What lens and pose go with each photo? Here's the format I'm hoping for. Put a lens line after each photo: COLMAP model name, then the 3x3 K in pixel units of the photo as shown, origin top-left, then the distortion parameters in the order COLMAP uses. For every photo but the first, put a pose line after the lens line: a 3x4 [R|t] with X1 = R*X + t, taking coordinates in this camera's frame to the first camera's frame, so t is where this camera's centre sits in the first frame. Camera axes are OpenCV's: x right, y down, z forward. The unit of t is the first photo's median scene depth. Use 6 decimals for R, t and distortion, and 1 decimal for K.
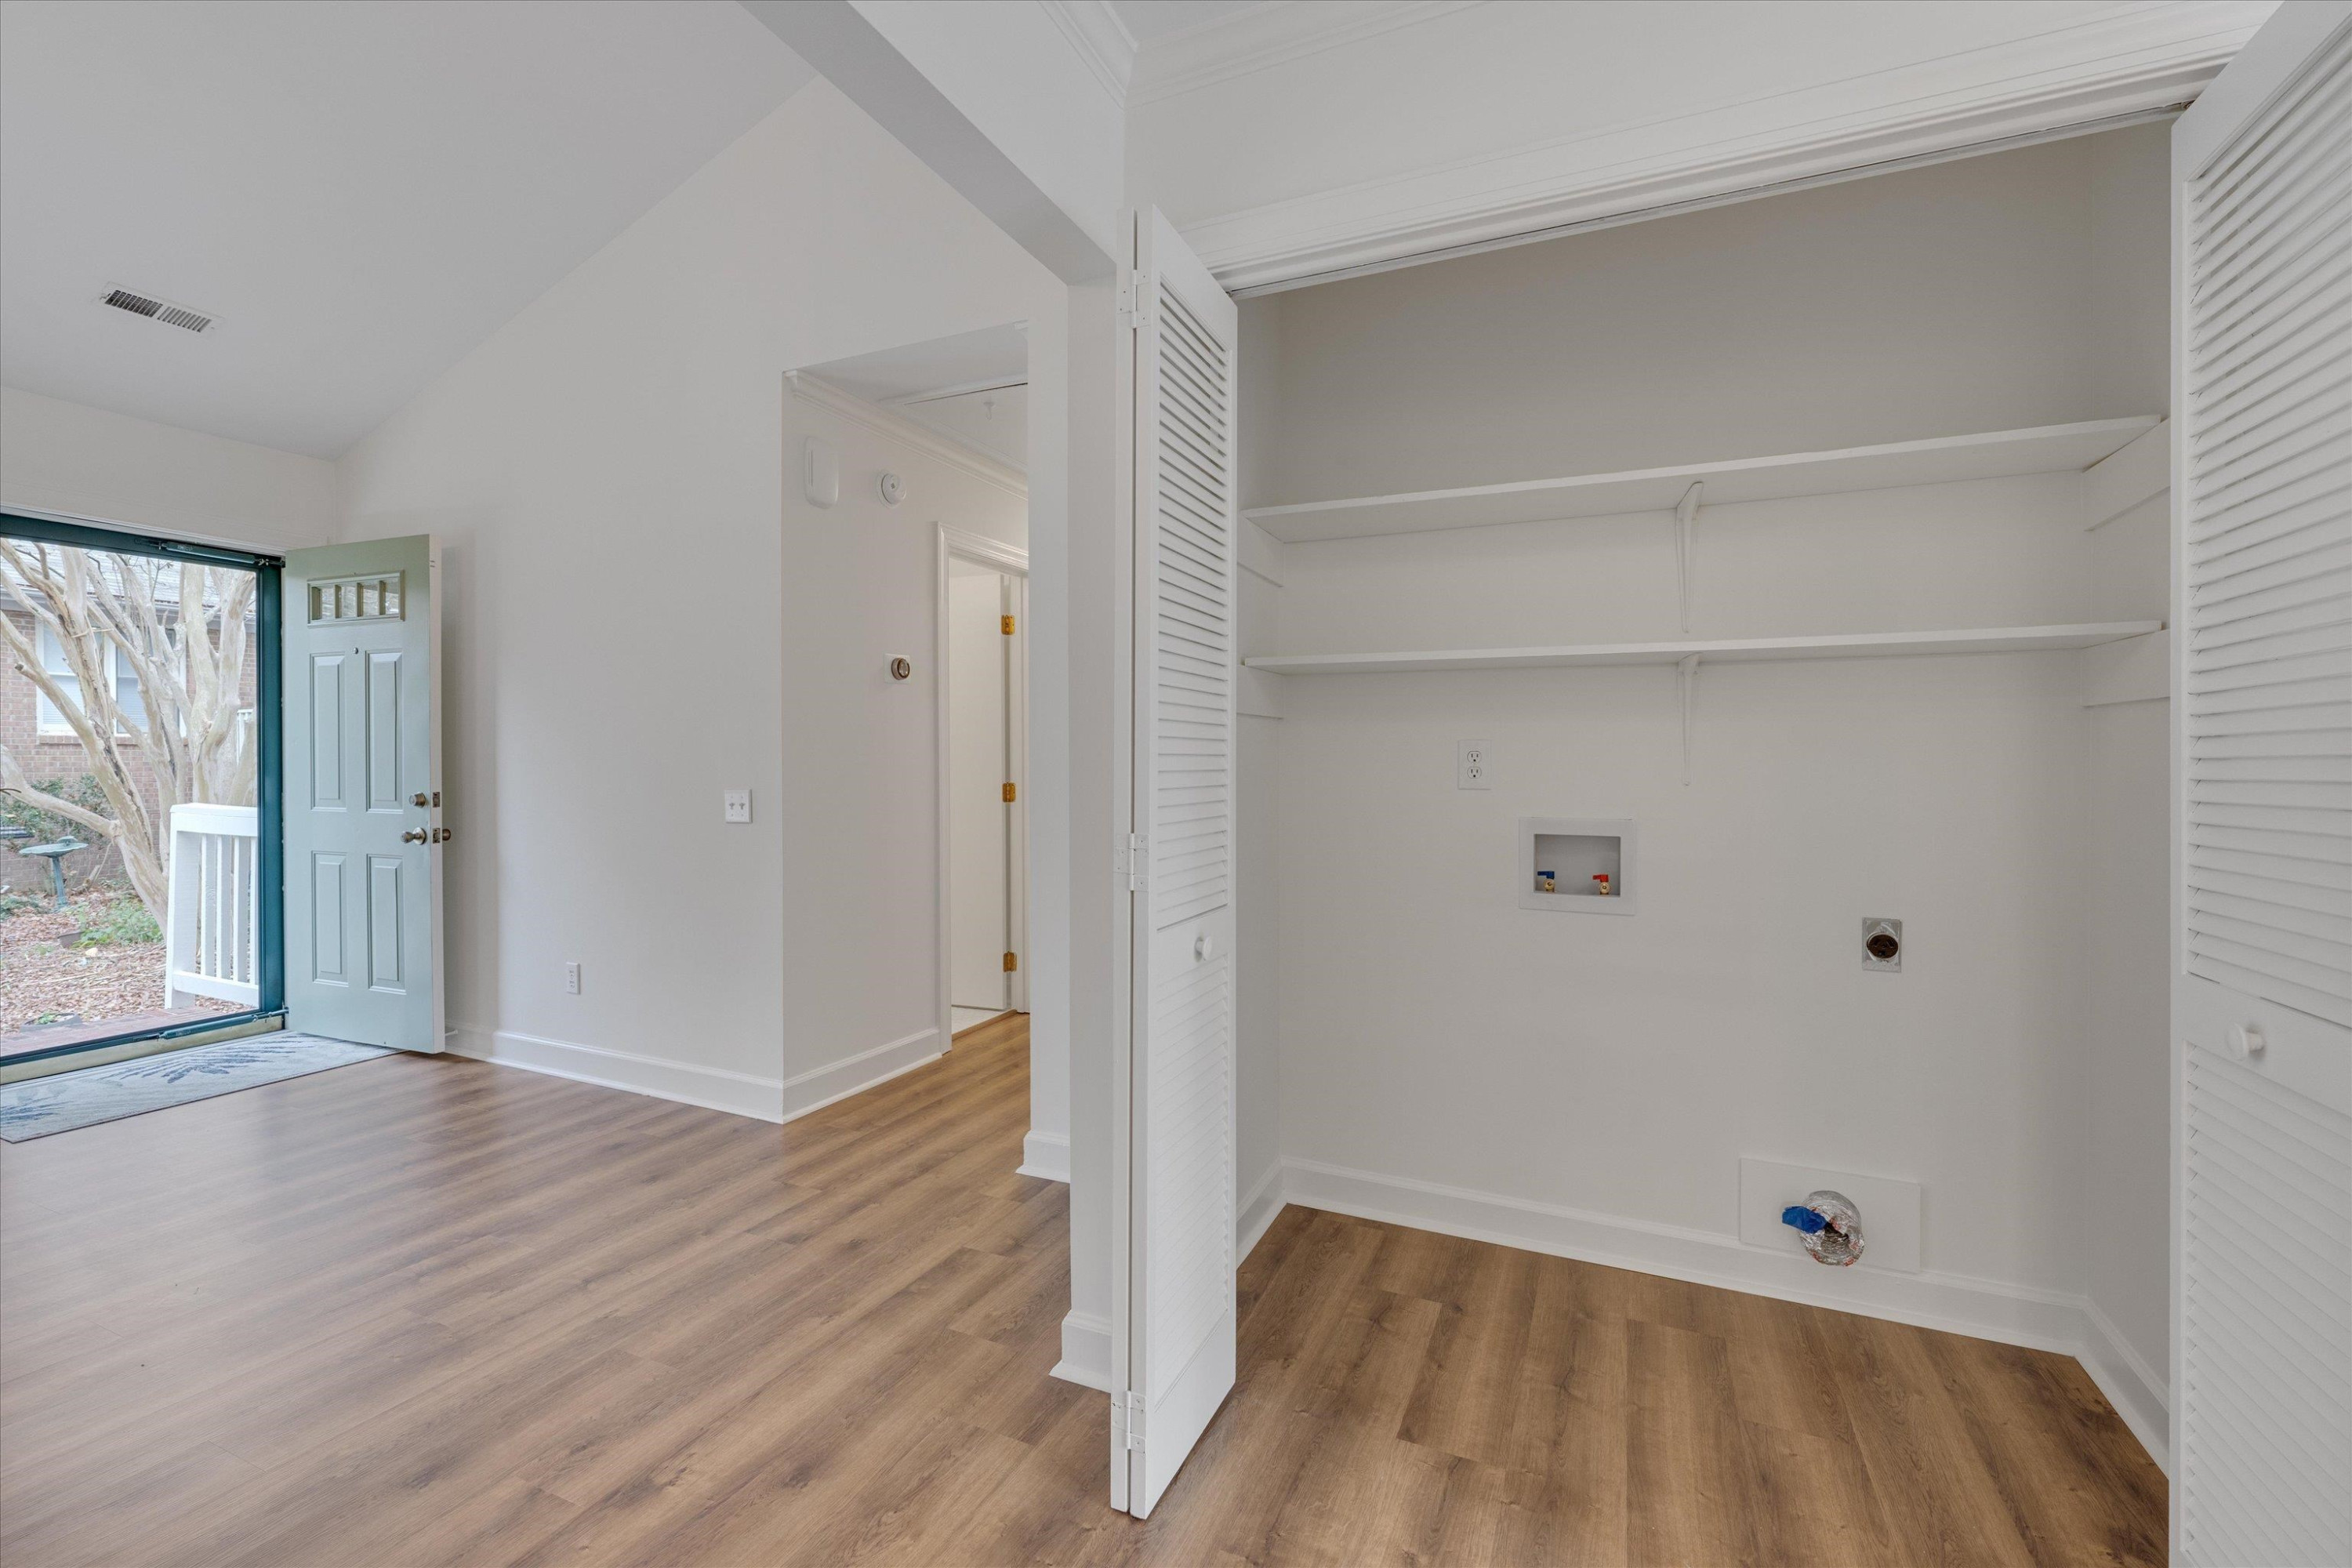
lens RADIAL K [[985.2, 0, 1180.8], [0, 985.2, 774.0], [0, 0, 1]] dist [-0.000226, 0.000143]
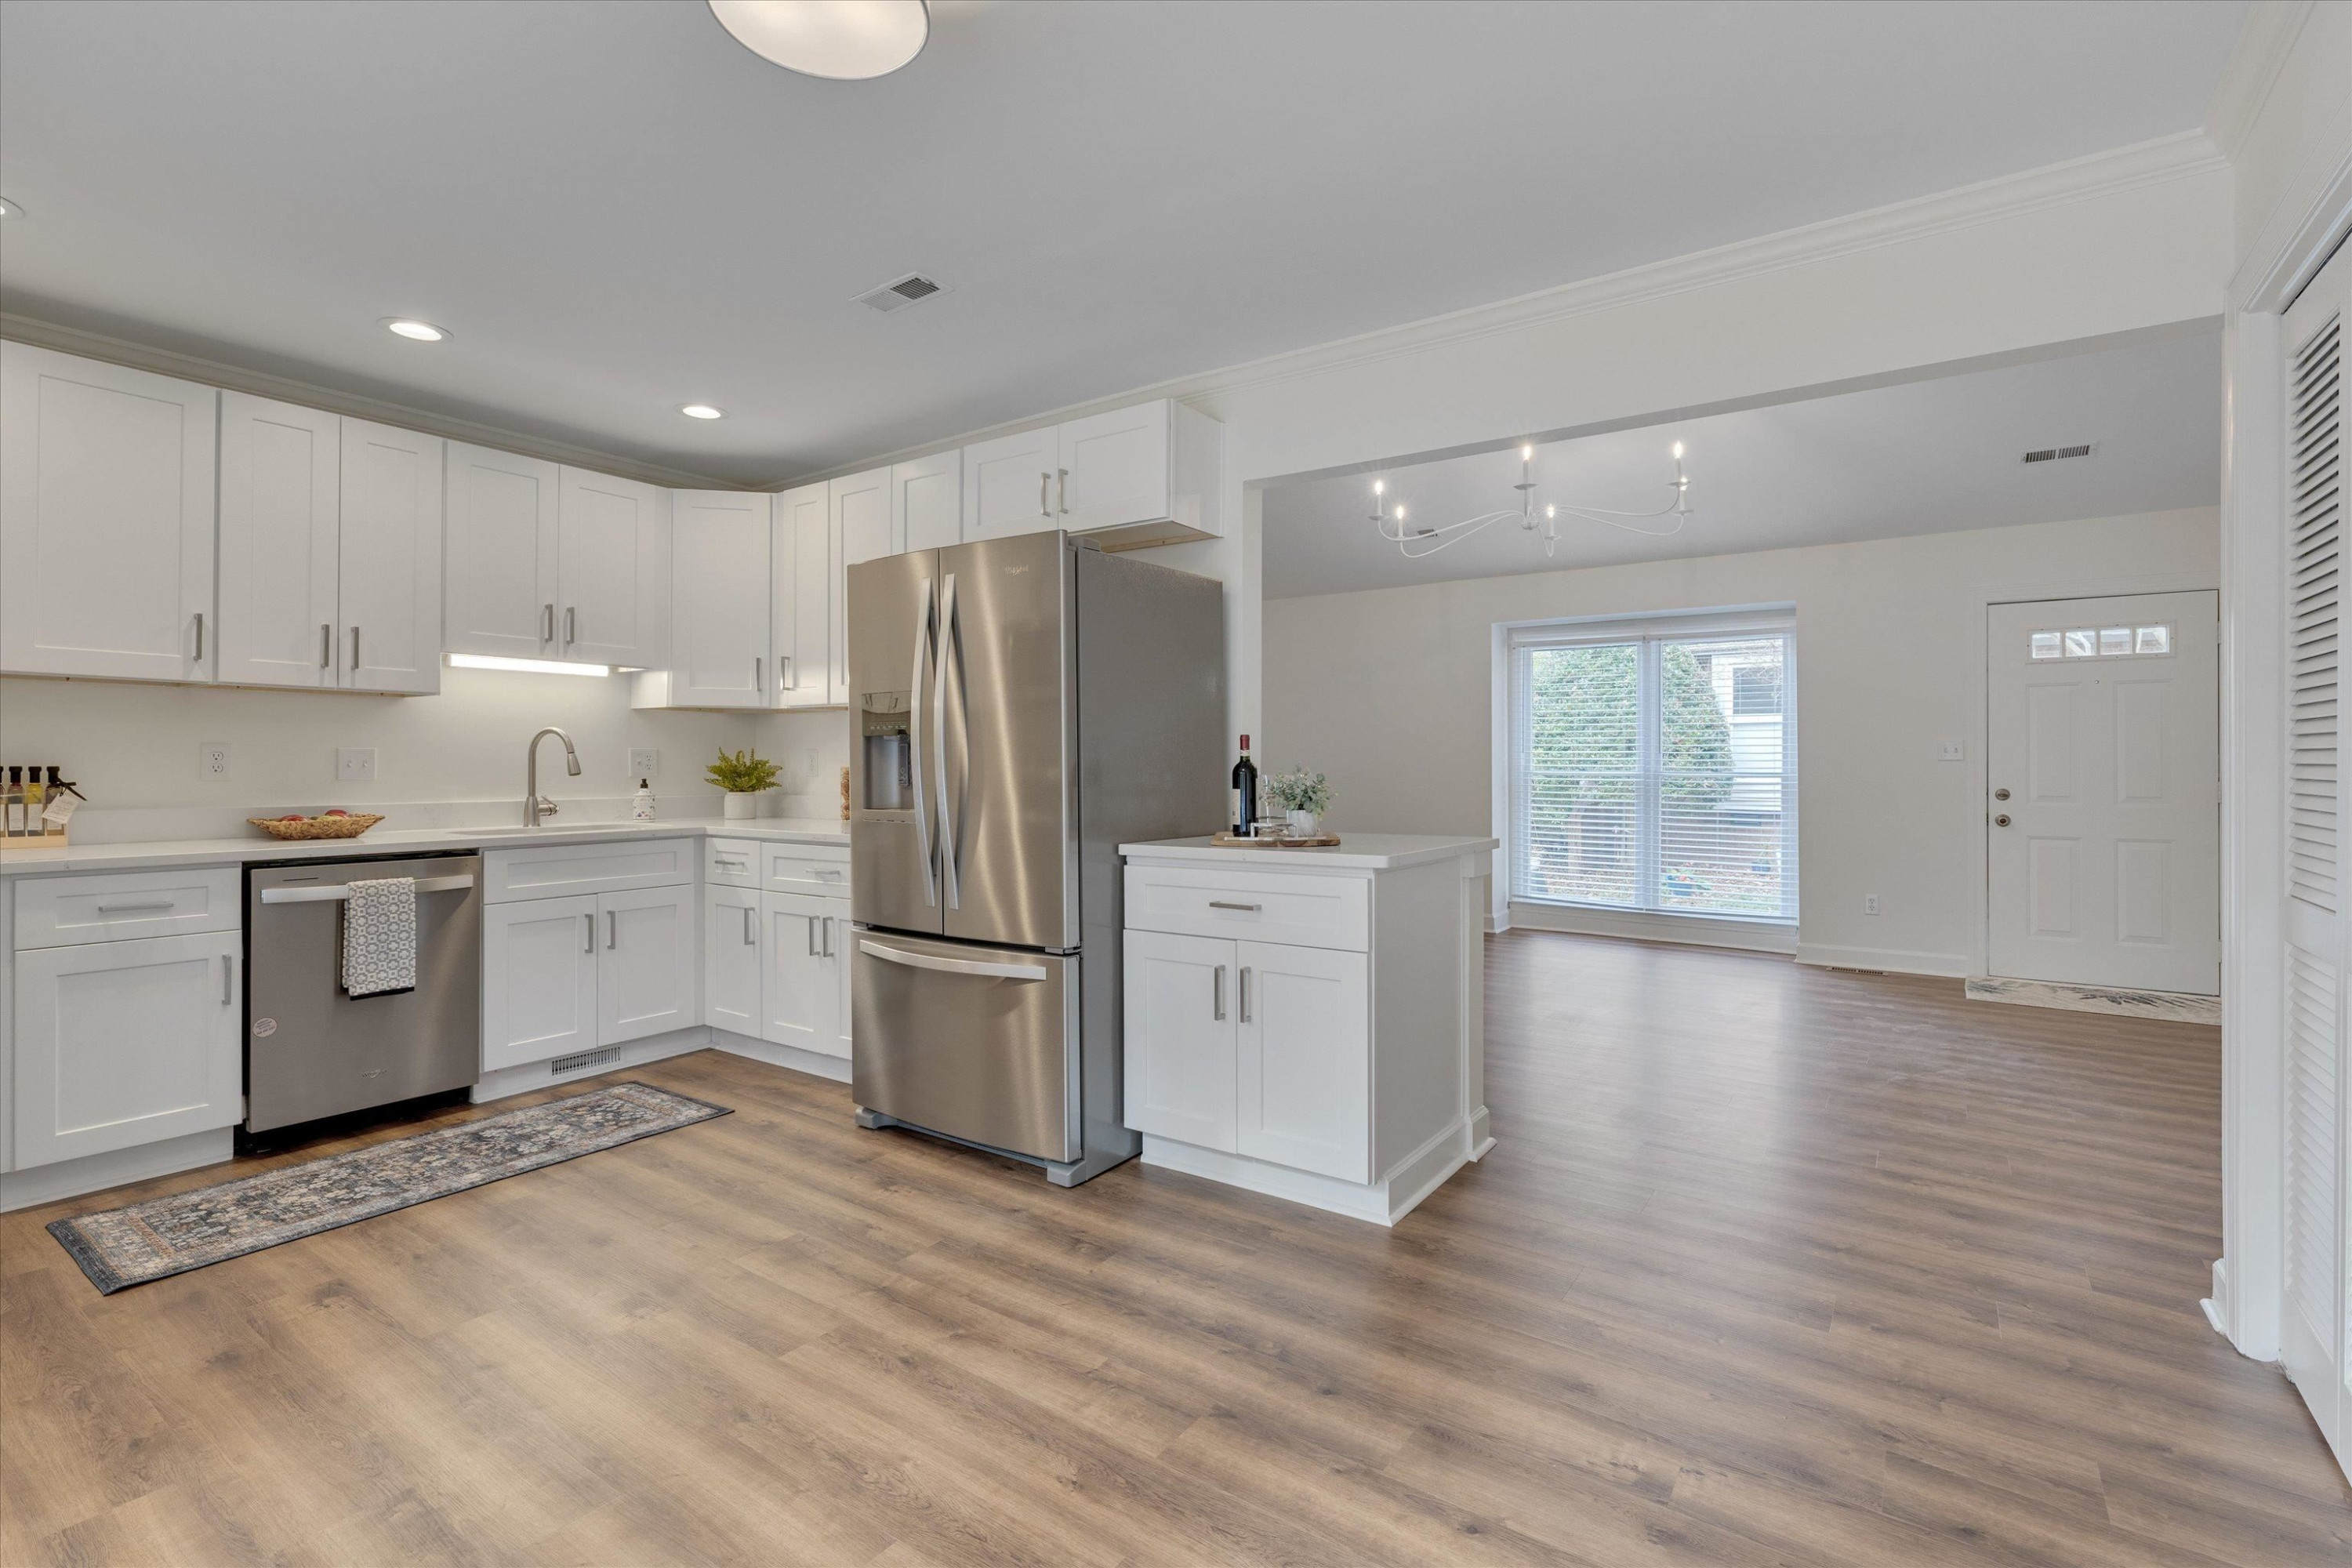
lens RADIAL K [[1062.5, 0, 1175.8], [0, 1062.5, 767.9], [0, 0, 1]] dist [-0.001368, -0.000449]
pose [[-0.191536, -0.002813, -0.981482, 0.876182], [-0.016396, 0.999866, 0.000334, 0.012962], [0.981349, 0.016156, -0.191556, 0.049081]]
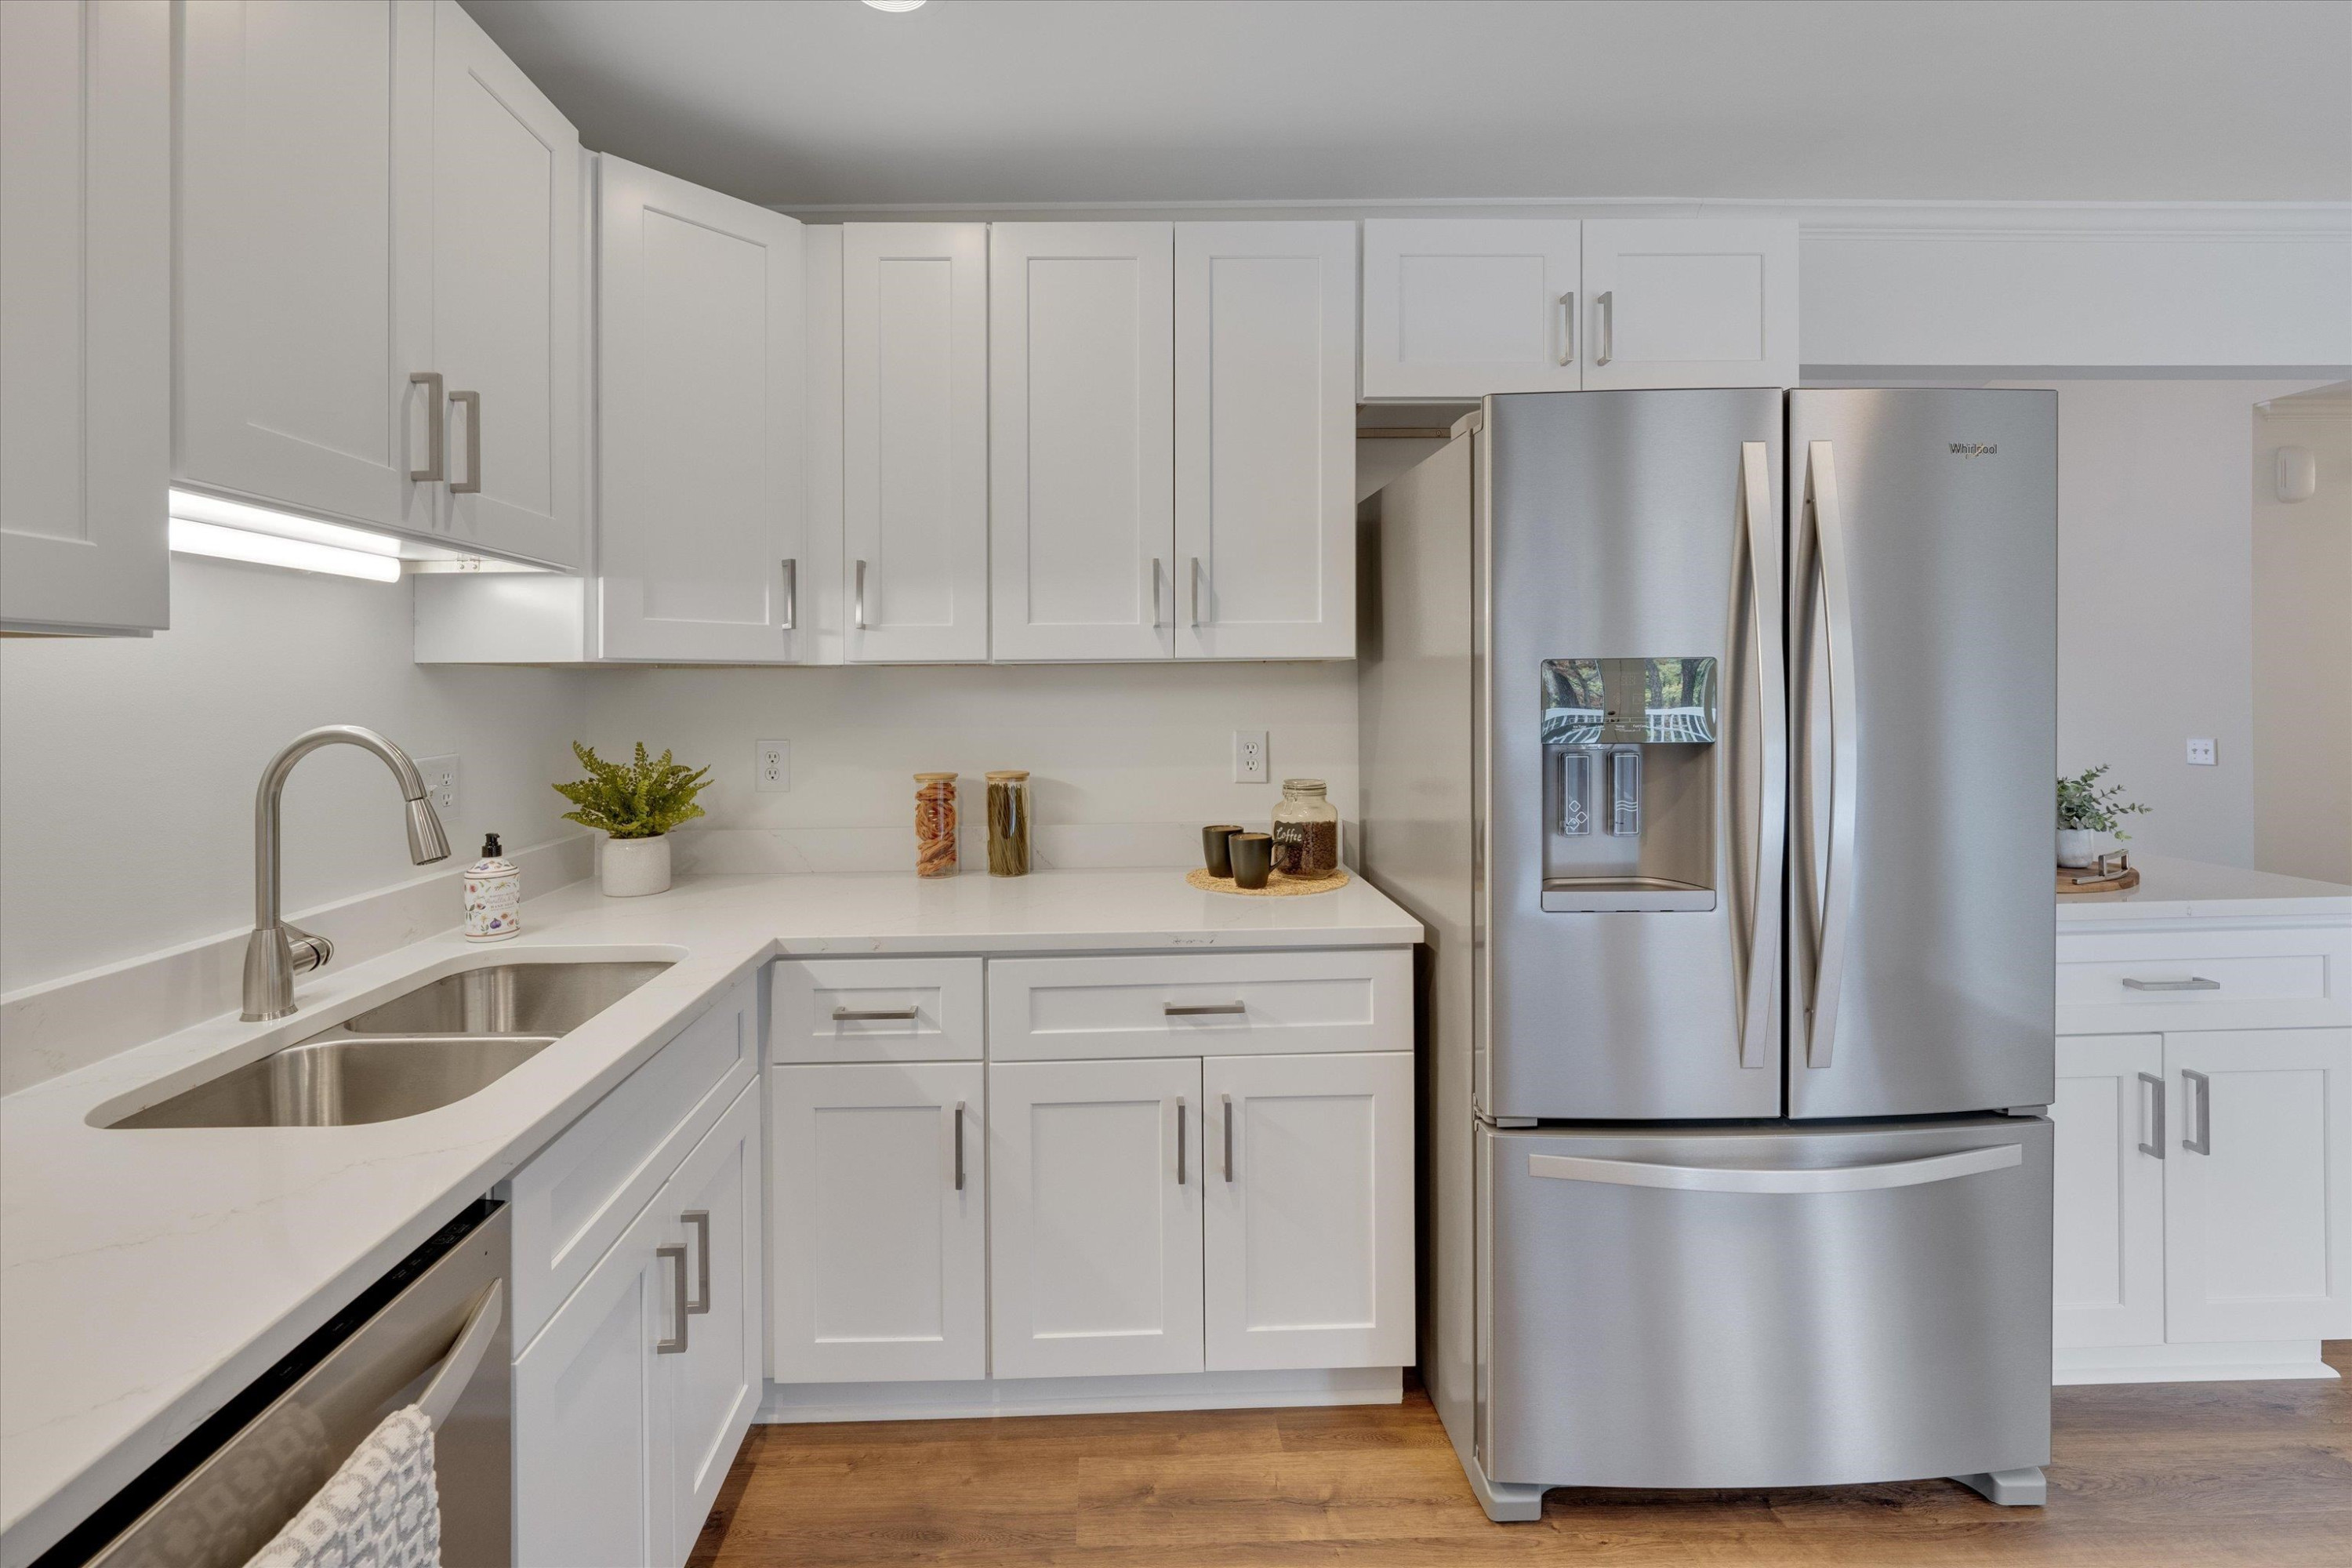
lens RADIAL K [[1062.5, 0, 1118.0], [0, 1062.5, 689.1], [0, 0, 1]] dist [-0.001368, -0.000449]
pose [[0.423507, -0.012240, -0.905810, 0.208476], [0.001526, 0.999917, -0.012799, -0.039061], [0.905892, 0.004038, 0.423490, -0.996316]]
